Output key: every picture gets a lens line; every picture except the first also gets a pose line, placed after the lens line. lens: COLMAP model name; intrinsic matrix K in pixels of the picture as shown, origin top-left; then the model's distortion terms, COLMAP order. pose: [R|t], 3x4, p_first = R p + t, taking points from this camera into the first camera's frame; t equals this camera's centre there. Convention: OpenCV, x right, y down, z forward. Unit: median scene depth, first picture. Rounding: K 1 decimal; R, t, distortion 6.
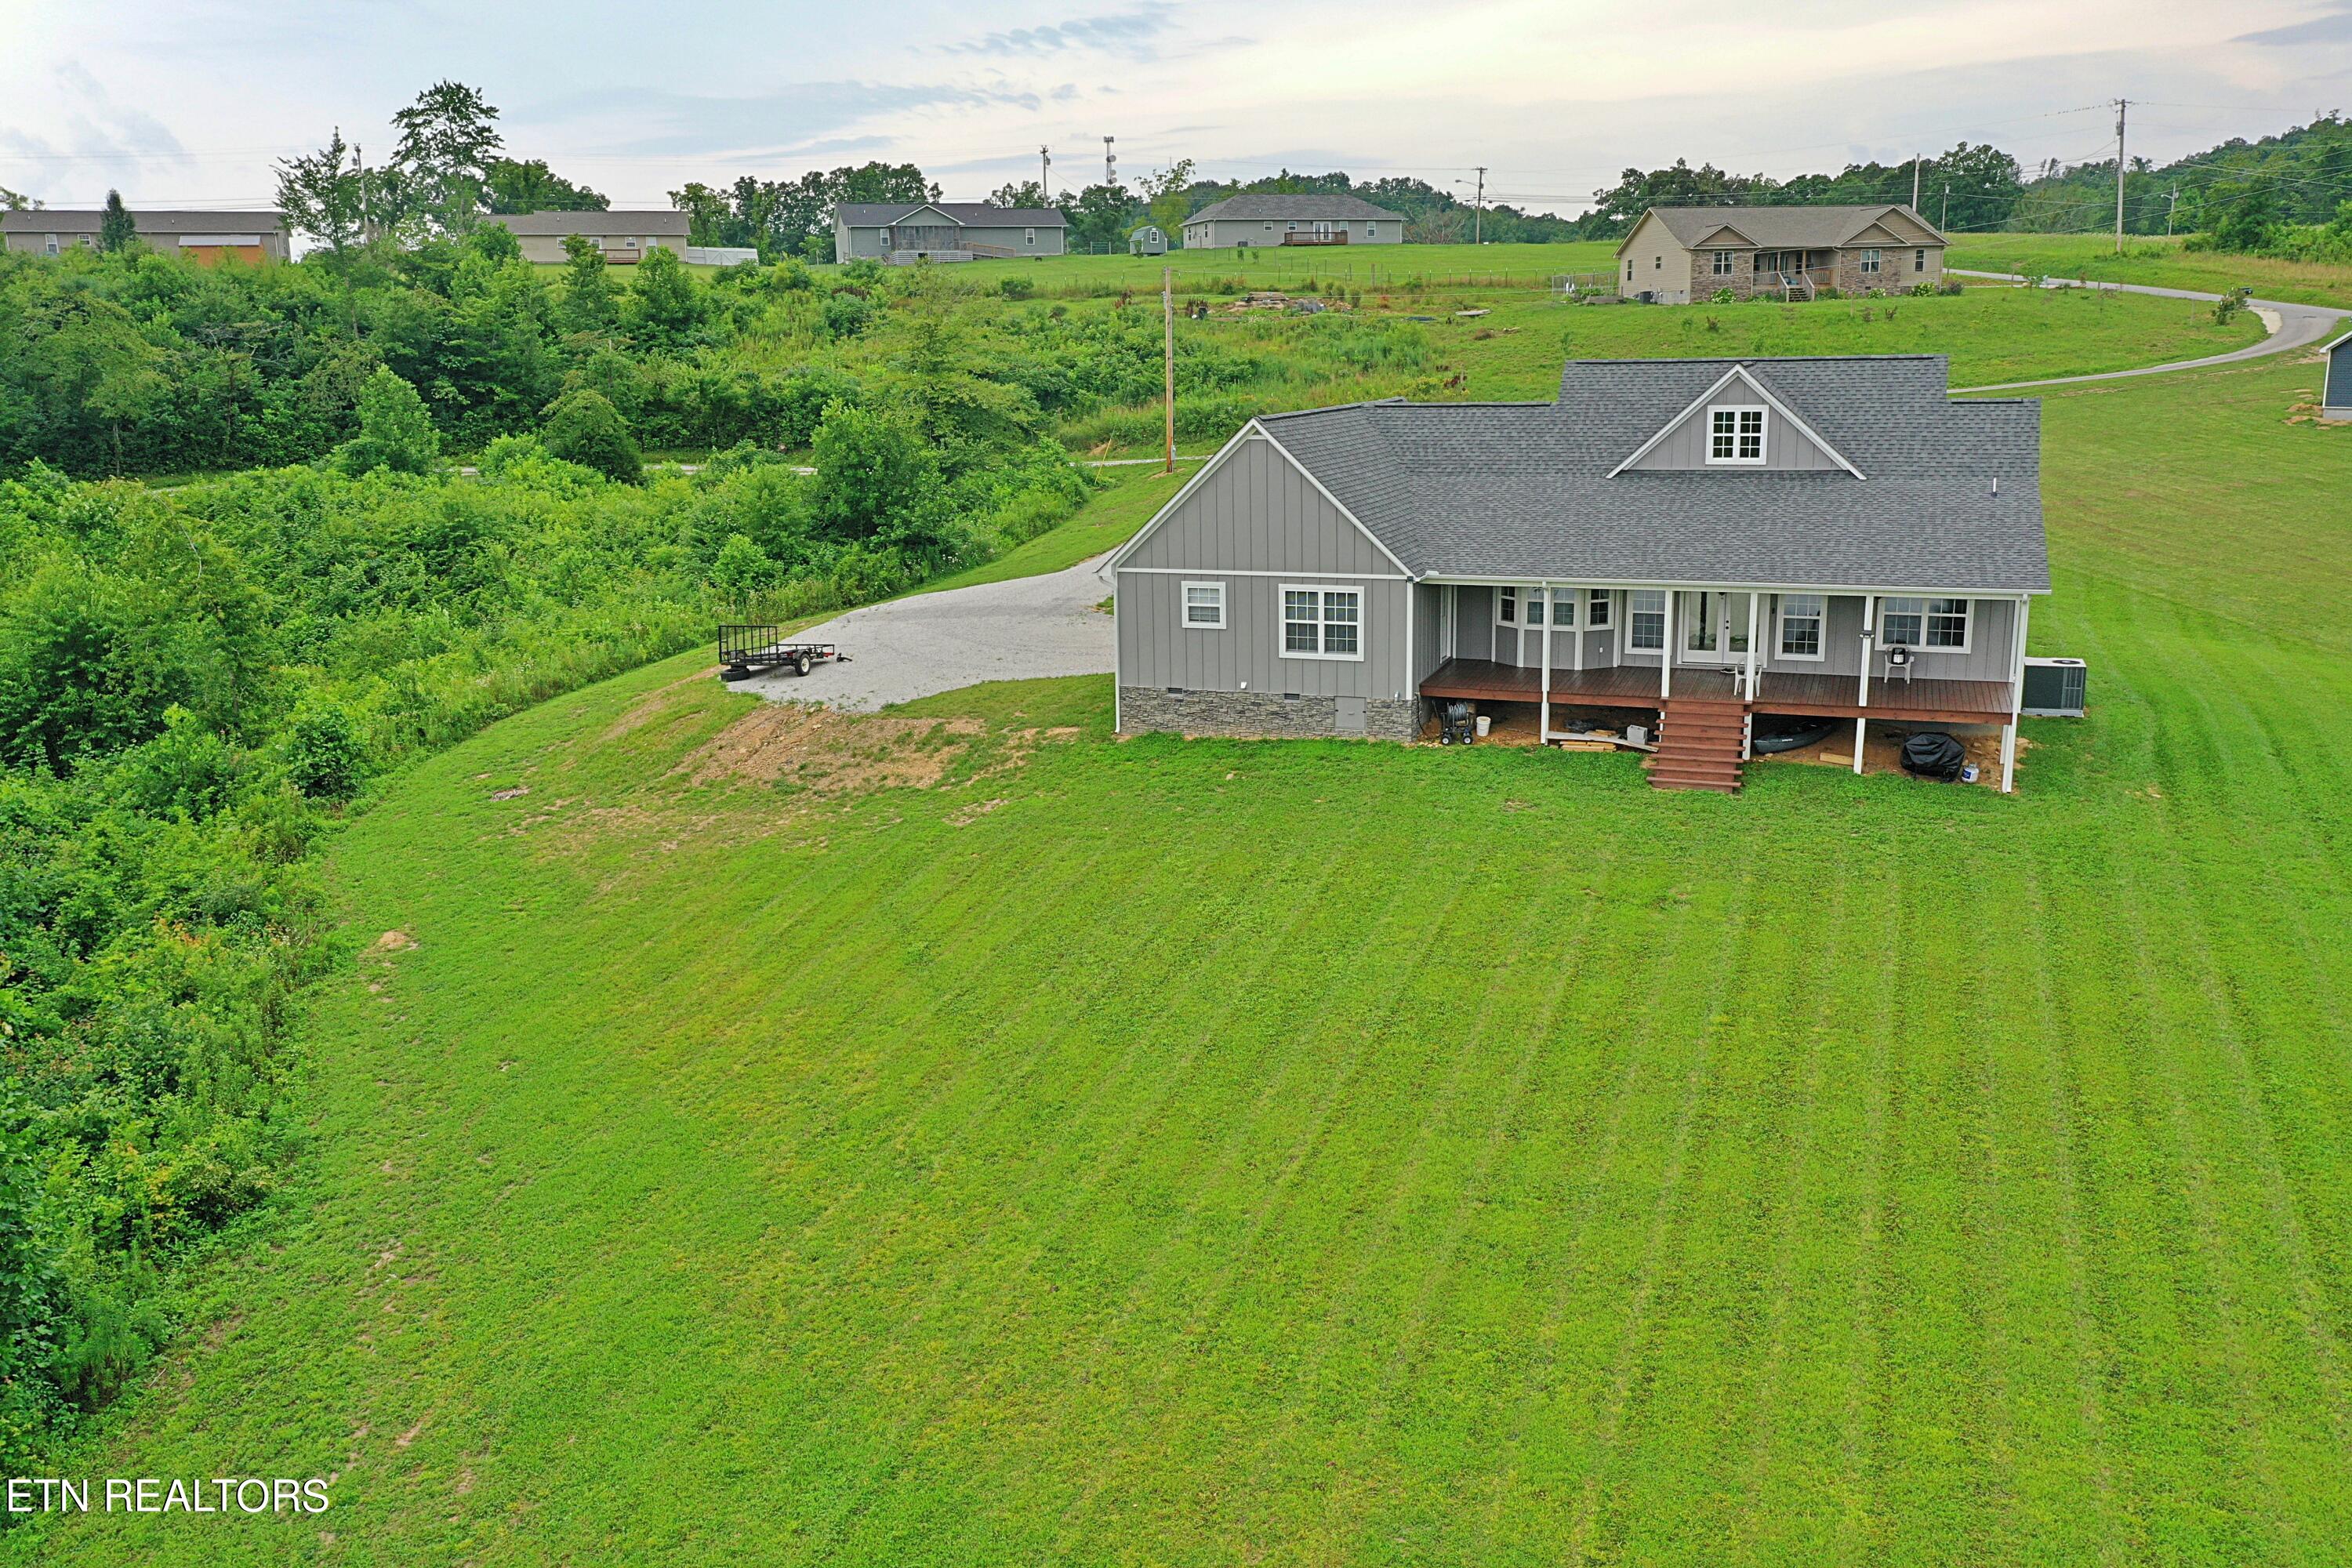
lens RADIAL K [[1854.7, 0, 1176.0], [0, 1854.7, 784.0], [0, 0, 1]] dist [0.005339, -0.001725]
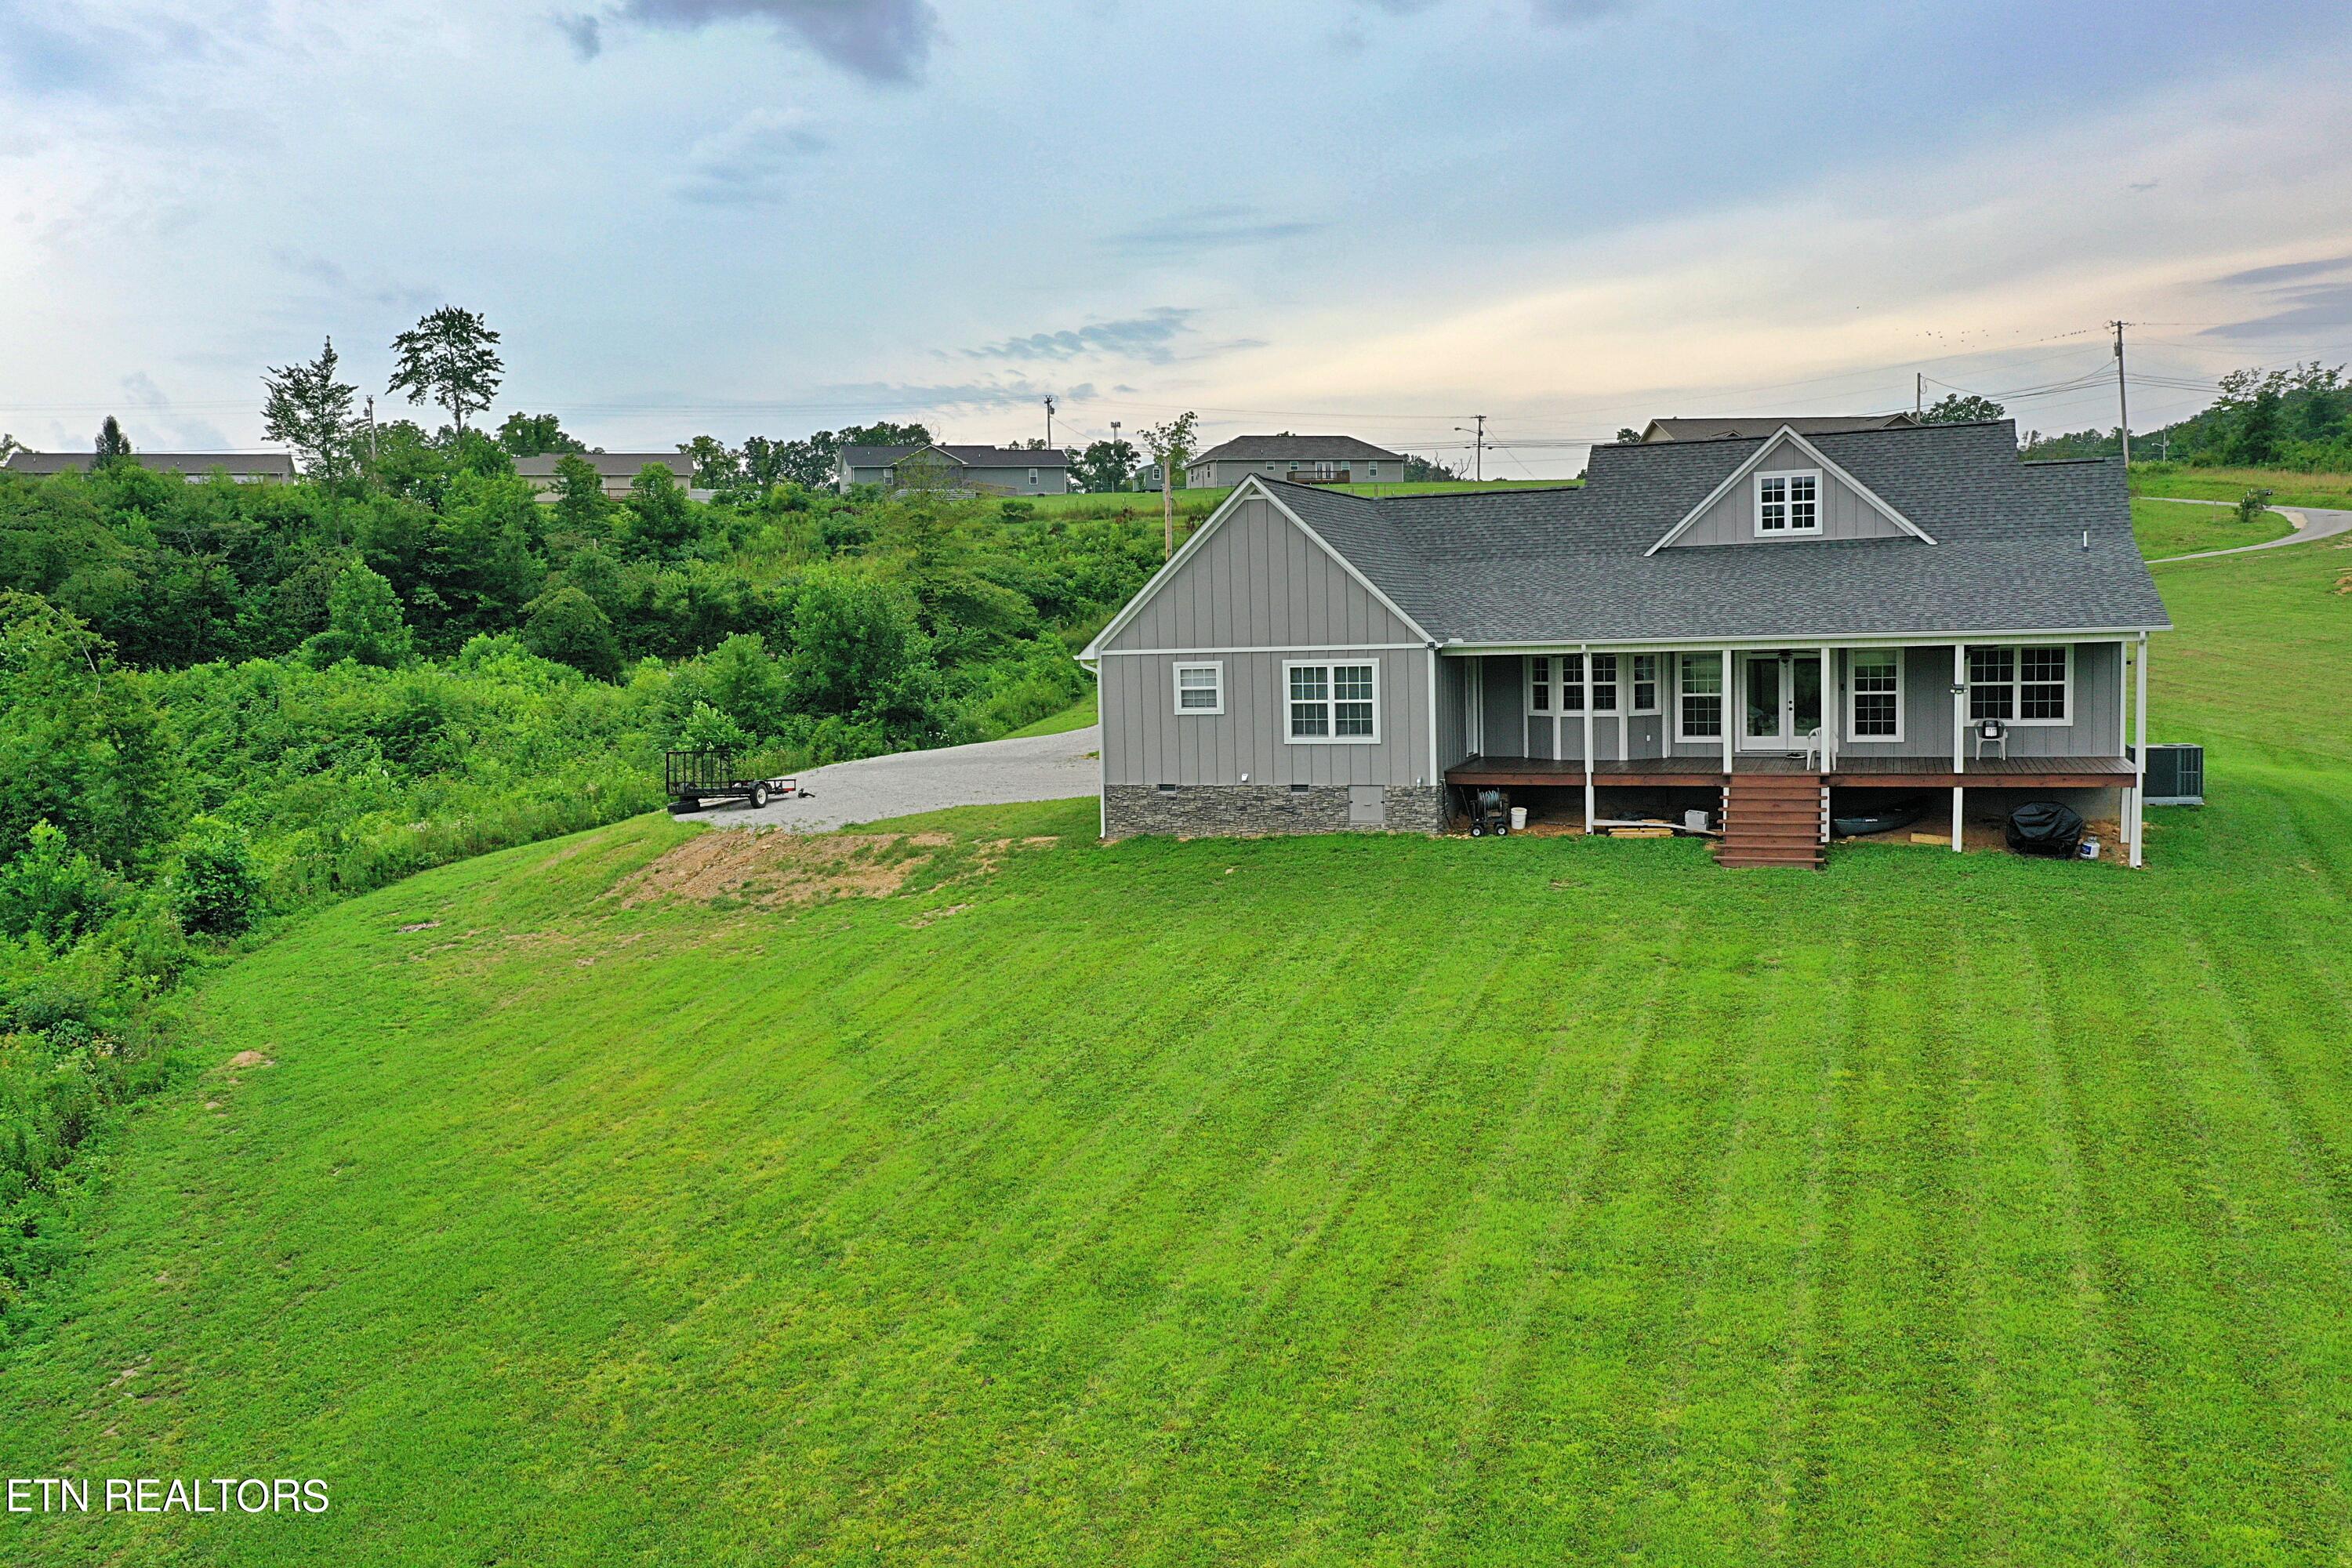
lens RADIAL K [[1859.7, 0, 1176.0], [0, 1859.7, 784.0], [0, 0, 1]] dist [0.005786, -0.002898]
pose [[0.999953, -0.008500, -0.004681, 0.008036], [0.007715, 0.988979, -0.147856, 0.080569], [0.005886, 0.147813, 0.988998, 0.127216]]
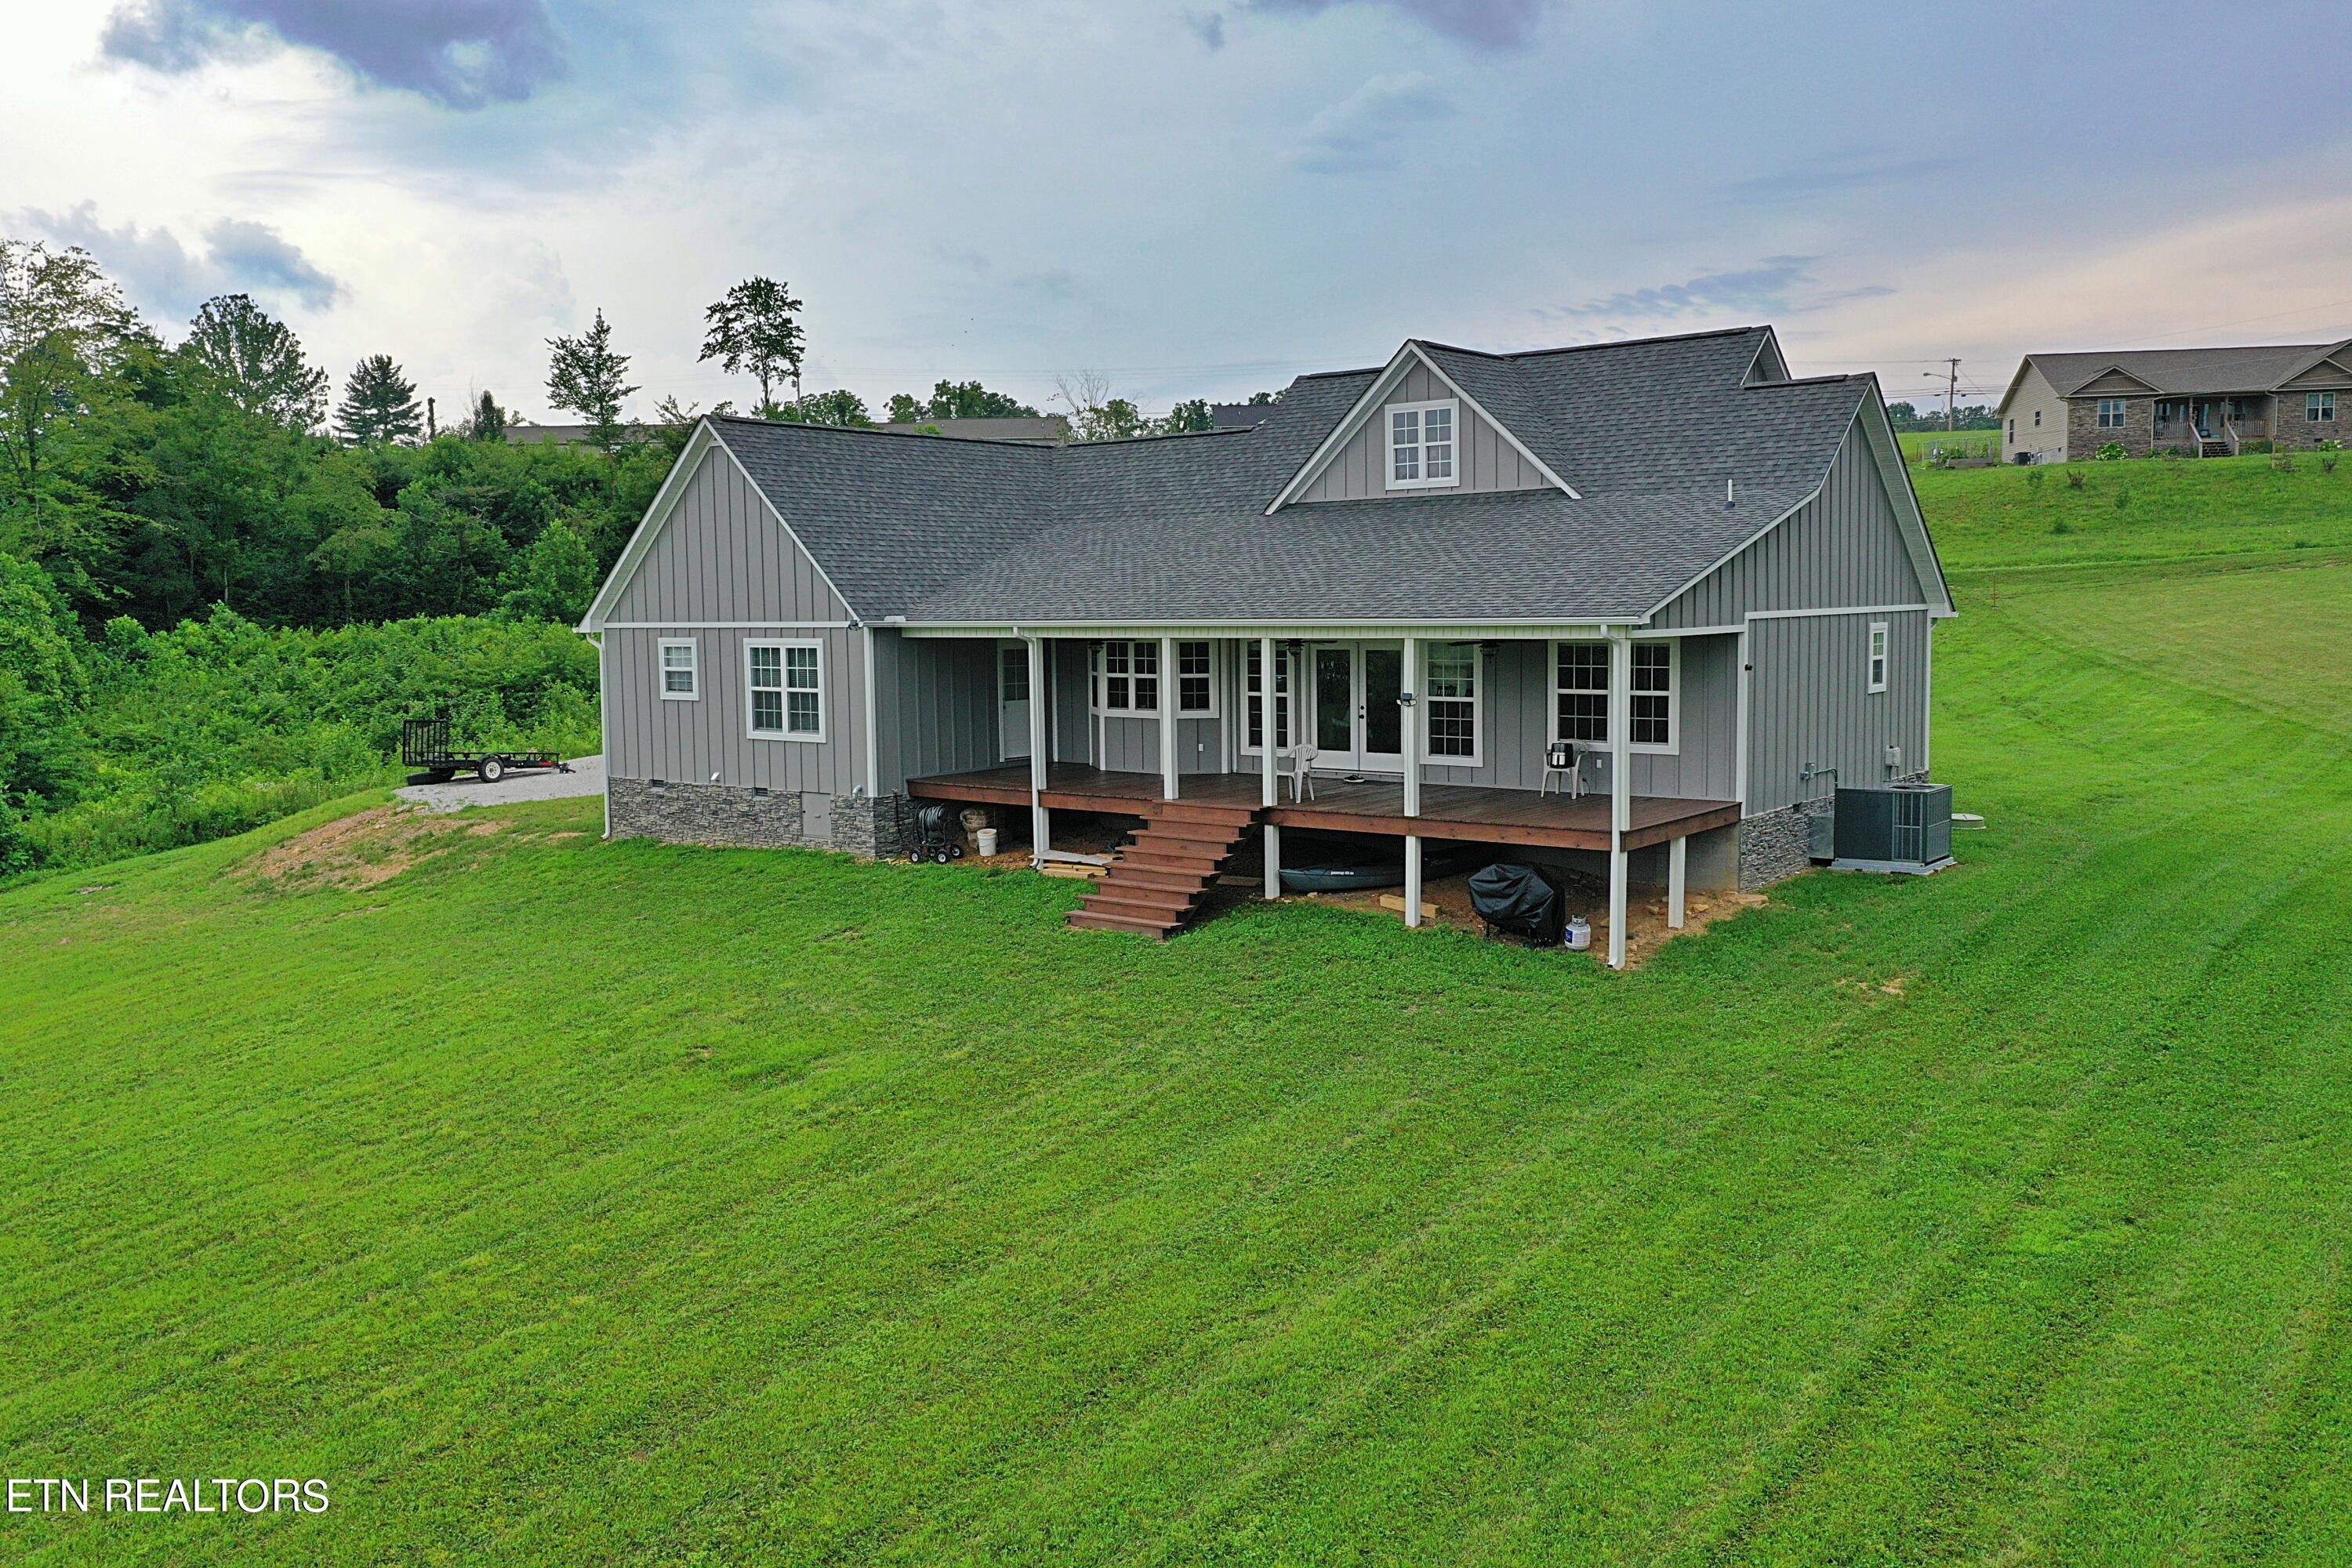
lens RADIAL K [[1870.3, 0, 1163.6], [0, 1870.3, 761.5], [0, 0, 1]] dist [0.000728, -0.002620]
pose [[0.950592, 0.031611, -0.308831, 0.440536], [-0.075401, 0.988524, -0.130903, 0.025616], [0.301149, 0.147722, 0.942066, 0.348192]]
